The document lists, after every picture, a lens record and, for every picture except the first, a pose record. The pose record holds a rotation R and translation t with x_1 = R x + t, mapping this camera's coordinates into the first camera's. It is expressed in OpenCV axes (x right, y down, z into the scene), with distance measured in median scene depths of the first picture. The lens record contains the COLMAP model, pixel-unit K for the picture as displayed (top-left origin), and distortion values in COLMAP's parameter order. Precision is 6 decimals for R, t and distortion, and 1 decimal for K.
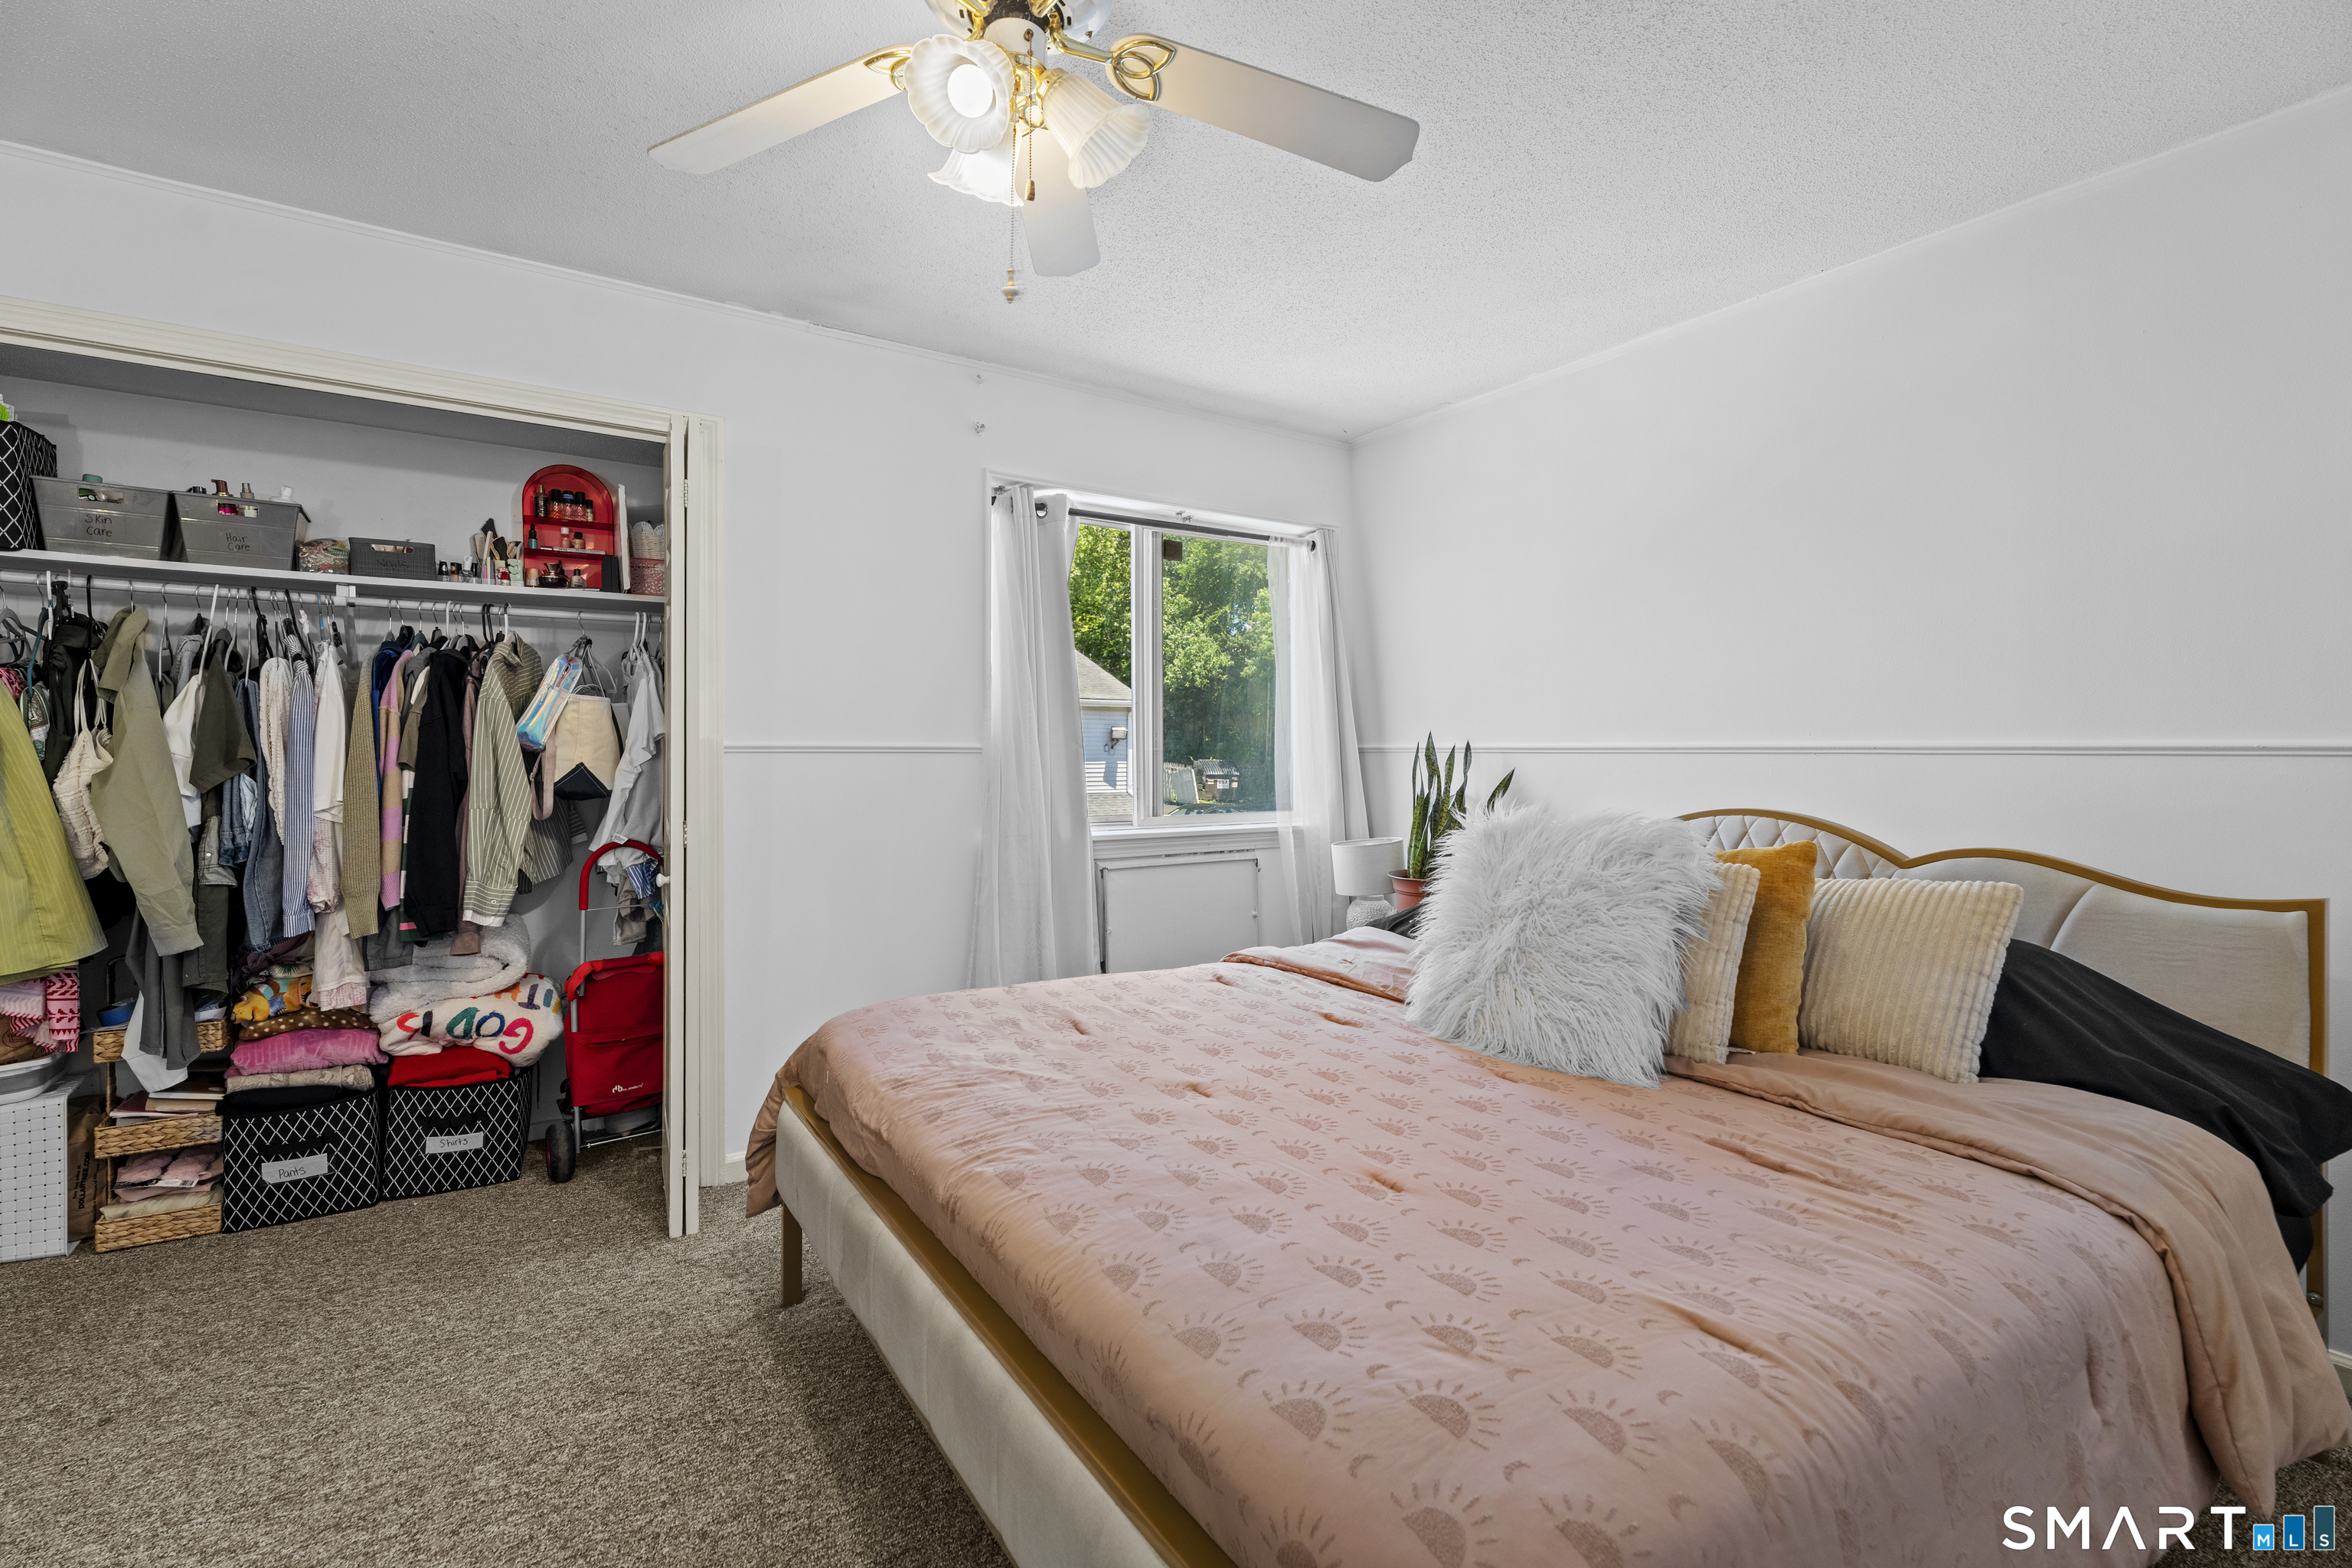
lens RADIAL K [[1056.2, 0, 1181.0], [0, 1056.2, 728.7], [0, 0, 1]] dist [0.002897, 0.000366]
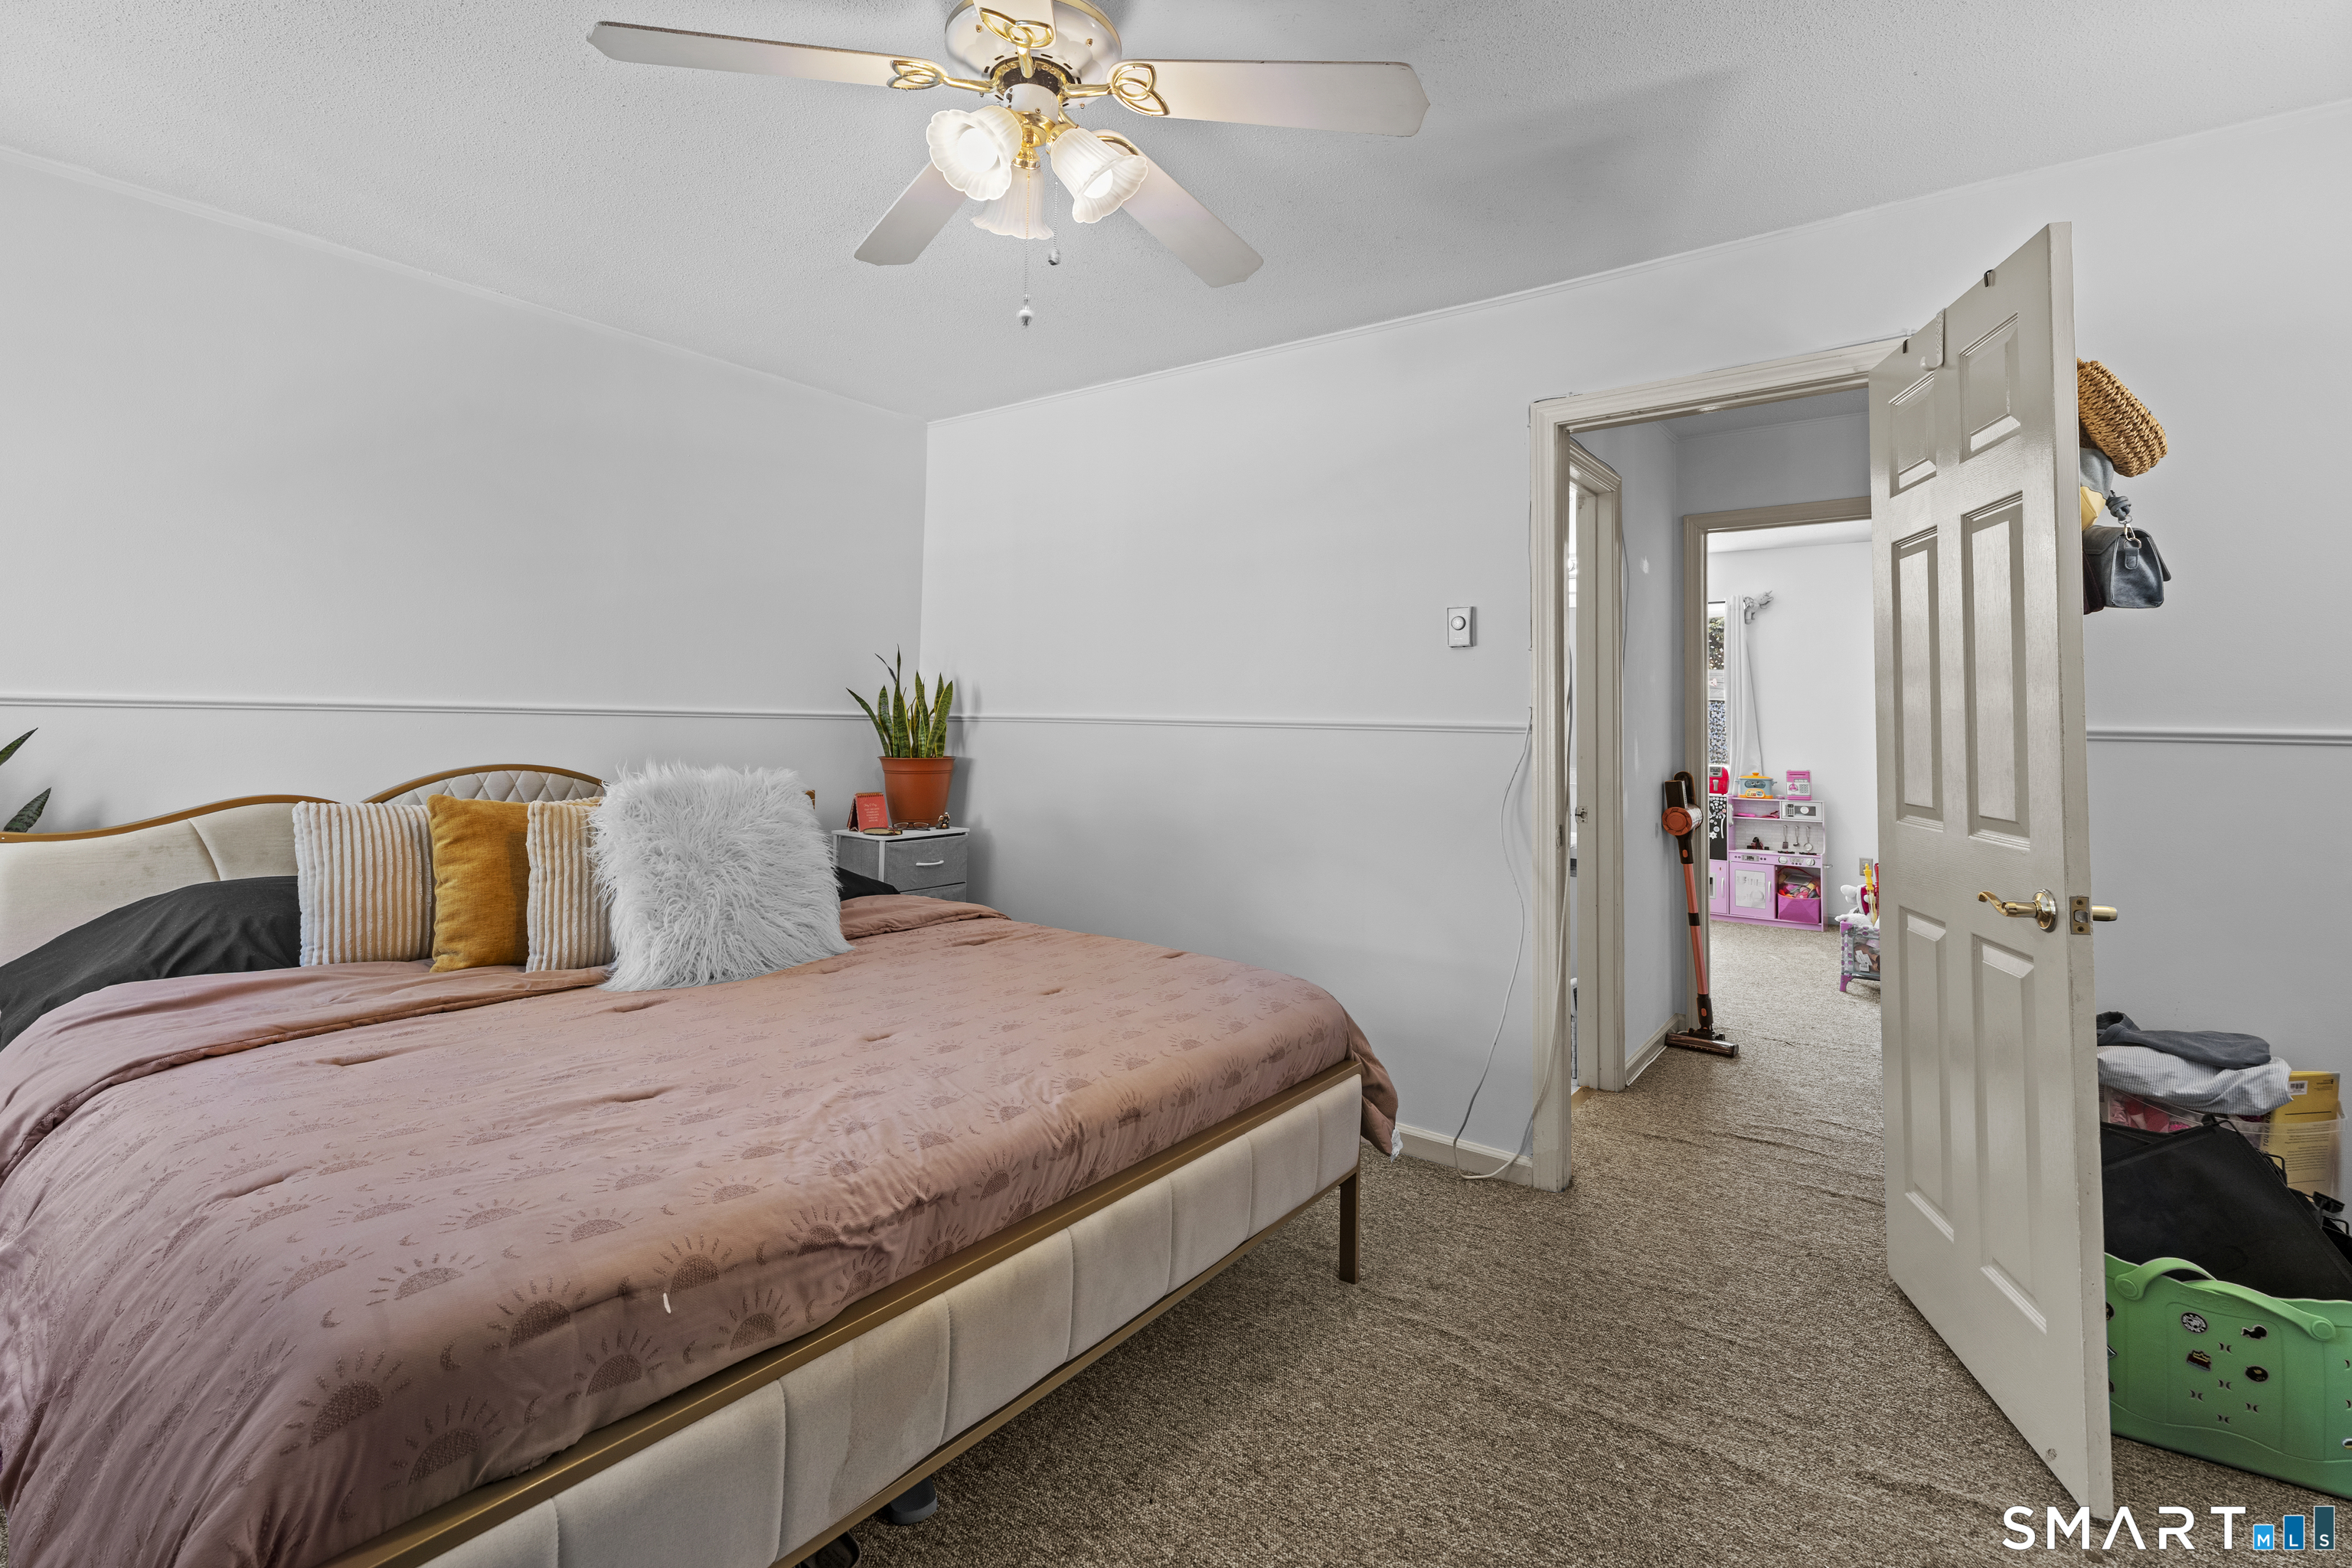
lens RADIAL K [[1056.2, 0, 1181.0], [0, 1056.2, 728.7], [0, 0, 1]] dist [0.002897, 0.000366]
pose [[-0.321411, -0.017572, 0.946777, -1.295128], [-0.034460, 0.999383, 0.006849, 0.013893], [-0.946313, -0.030425, -0.321818, 1.264137]]
